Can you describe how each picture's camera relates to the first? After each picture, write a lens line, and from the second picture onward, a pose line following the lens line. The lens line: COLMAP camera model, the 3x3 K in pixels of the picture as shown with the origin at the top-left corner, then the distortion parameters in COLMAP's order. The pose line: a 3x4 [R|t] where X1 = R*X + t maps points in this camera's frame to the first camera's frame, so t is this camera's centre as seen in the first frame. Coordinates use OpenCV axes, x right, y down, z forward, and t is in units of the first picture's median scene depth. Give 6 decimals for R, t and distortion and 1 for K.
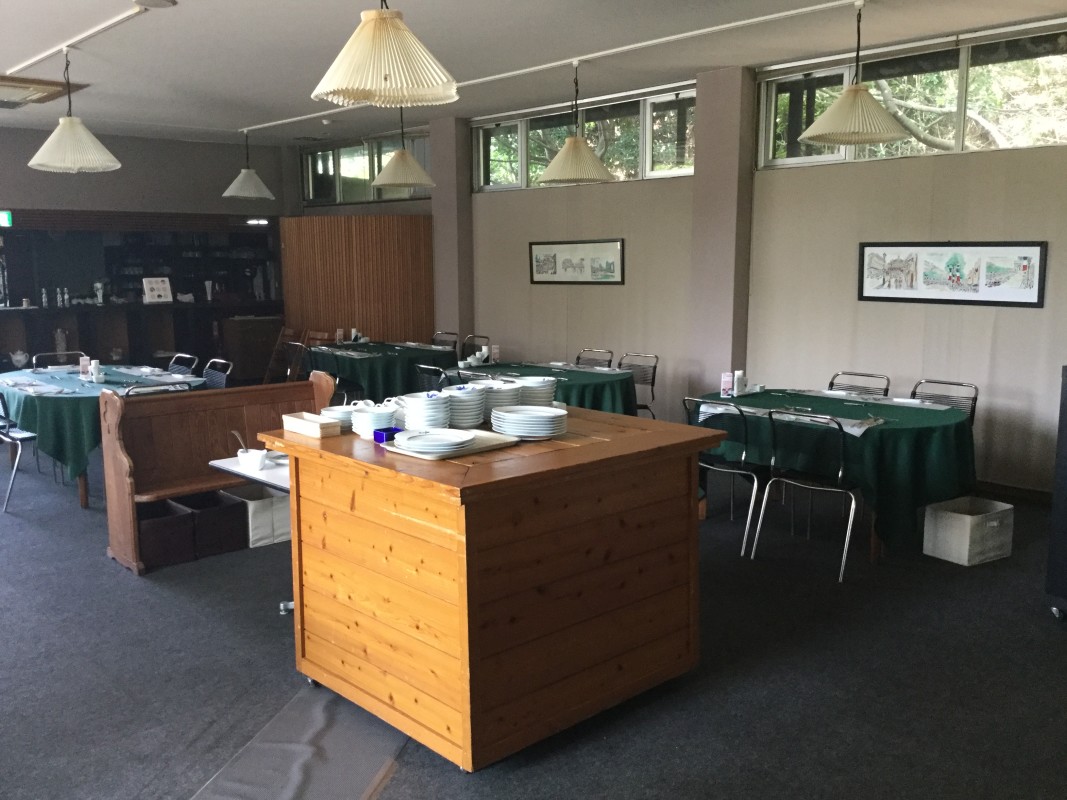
lens RADIAL K [[963.8, 0, 533.5], [0, 963.8, 400.0], [0, 0, 1]] dist [0.085445, -0.172324]
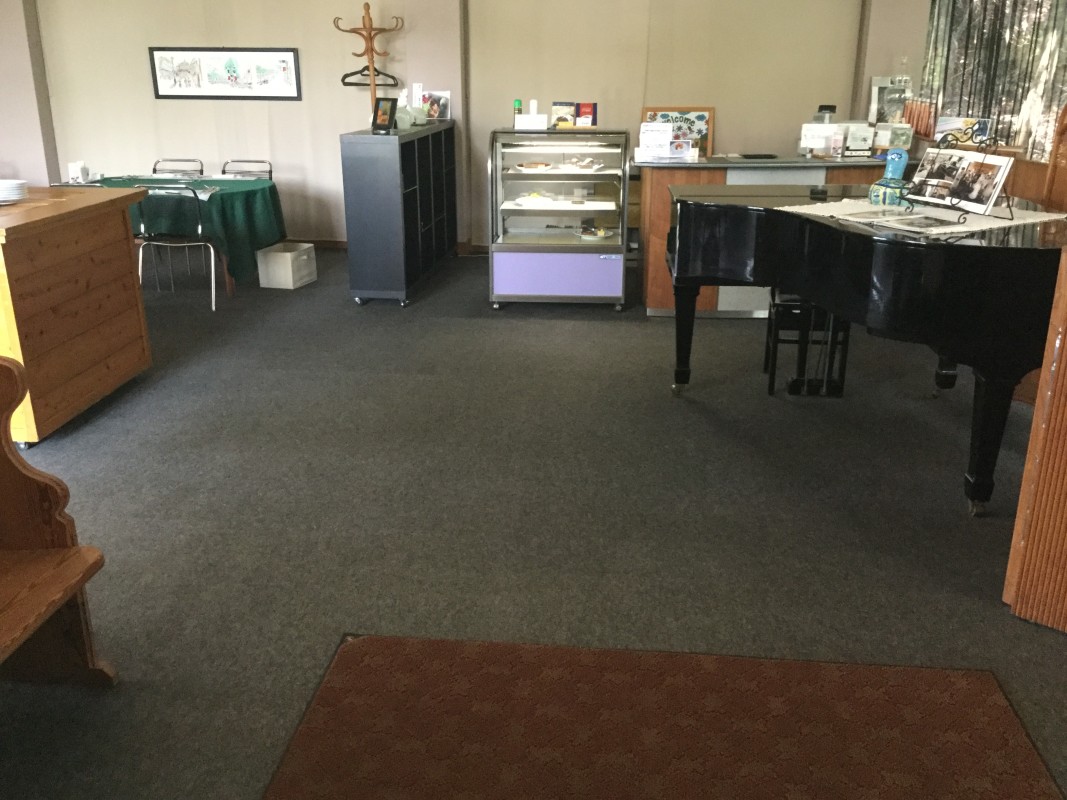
lens RADIAL K [[965.9, 0, 538.6], [0, 965.9, 396.0], [0, 0, 1]] dist [0.134619, -0.264331]
pose [[0.722348, -0.222182, 0.654866, -0.216631], [0.102959, 0.970980, 0.215863, 0.043329], [-0.683823, -0.088504, 0.724261, -0.239066]]
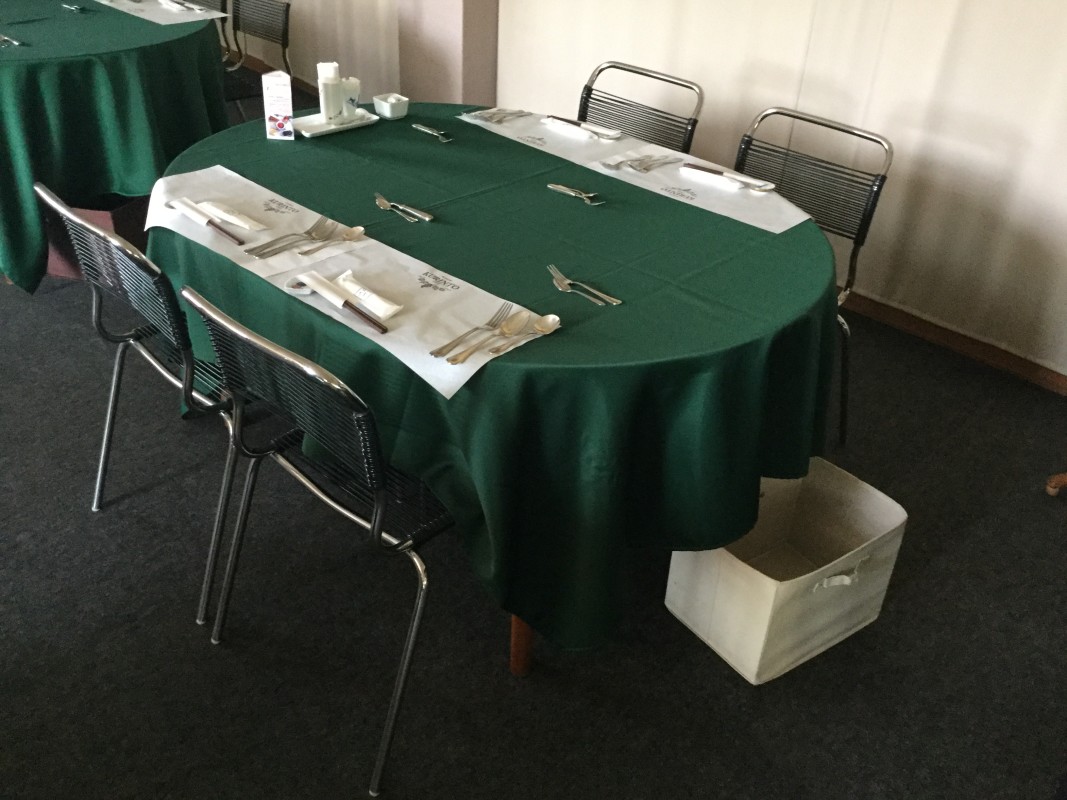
lens RADIAL K [[965.9, 0, 538.6], [0, 965.9, 396.0], [0, 0, 1]] dist [0.134619, -0.264331]
pose [[0.997815, 0.020103, 0.062940, 0.276619], [-0.043817, 0.914318, 0.402620, -0.071209], [-0.049453, -0.404498, 0.913201, 0.575813]]
